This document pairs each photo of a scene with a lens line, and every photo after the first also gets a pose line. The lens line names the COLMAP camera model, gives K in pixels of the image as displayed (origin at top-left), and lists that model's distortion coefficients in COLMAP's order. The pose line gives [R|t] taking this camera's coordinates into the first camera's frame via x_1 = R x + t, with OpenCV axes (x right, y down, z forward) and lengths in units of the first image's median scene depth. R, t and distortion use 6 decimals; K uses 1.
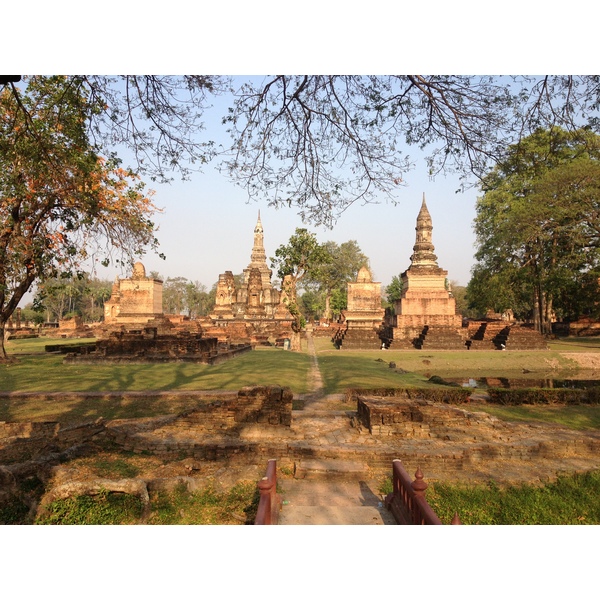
lens RADIAL K [[563.6, 0, 298.5], [0, 563.6, 300.8], [0, 0, 1]] dist [0.146548, -0.317173]
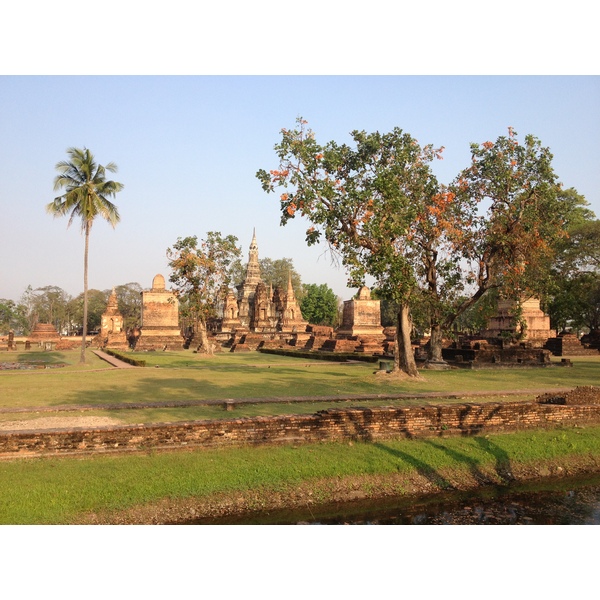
lens RADIAL K [[563.6, 0, 298.5], [0, 563.6, 300.8], [0, 0, 1]] dist [0.146548, -0.317173]
pose [[0.935272, 0.022985, 0.353182, -0.689899], [-0.015349, 0.999584, -0.024406, -0.001932], [-0.353597, 0.017405, 0.935236, -0.019363]]
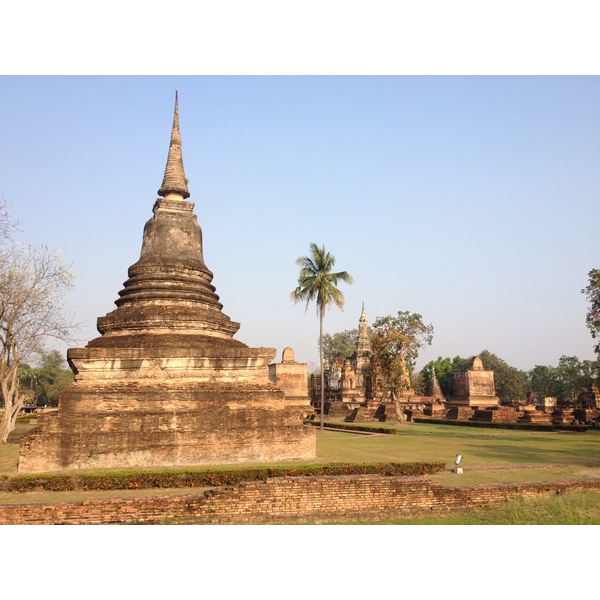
lens RADIAL K [[563.6, 0, 298.5], [0, 563.6, 300.8], [0, 0, 1]] dist [0.146548, -0.317173]
pose [[0.954435, 0.052030, 0.293849, -0.992134], [-0.009654, 0.989551, -0.143857, -0.003455], [-0.298264, 0.134466, 0.944964, -0.027446]]
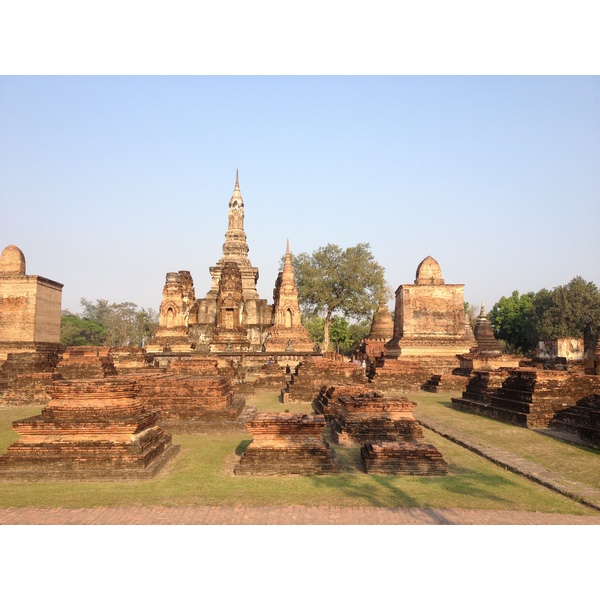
lens RADIAL K [[563.6, 0, 298.5], [0, 563.6, 300.8], [0, 0, 1]] dist [0.146548, -0.317173]
pose [[0.997984, 0.005883, 0.063192, -0.080288], [-0.001924, 0.998042, -0.062521, 0.028704], [-0.063436, 0.062273, 0.996041, 0.773519]]
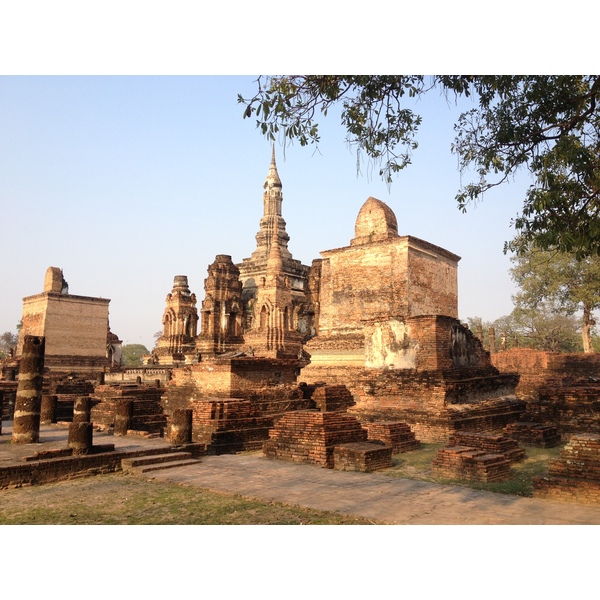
lens RADIAL K [[563.6, 0, 298.5], [0, 563.6, 300.8], [0, 0, 1]] dist [0.146548, -0.317173]
pose [[0.775805, -0.077447, -0.626202, 0.477401], [0.015025, 0.994425, -0.104372, 0.052489], [0.630794, 0.071564, 0.772643, 1.224840]]
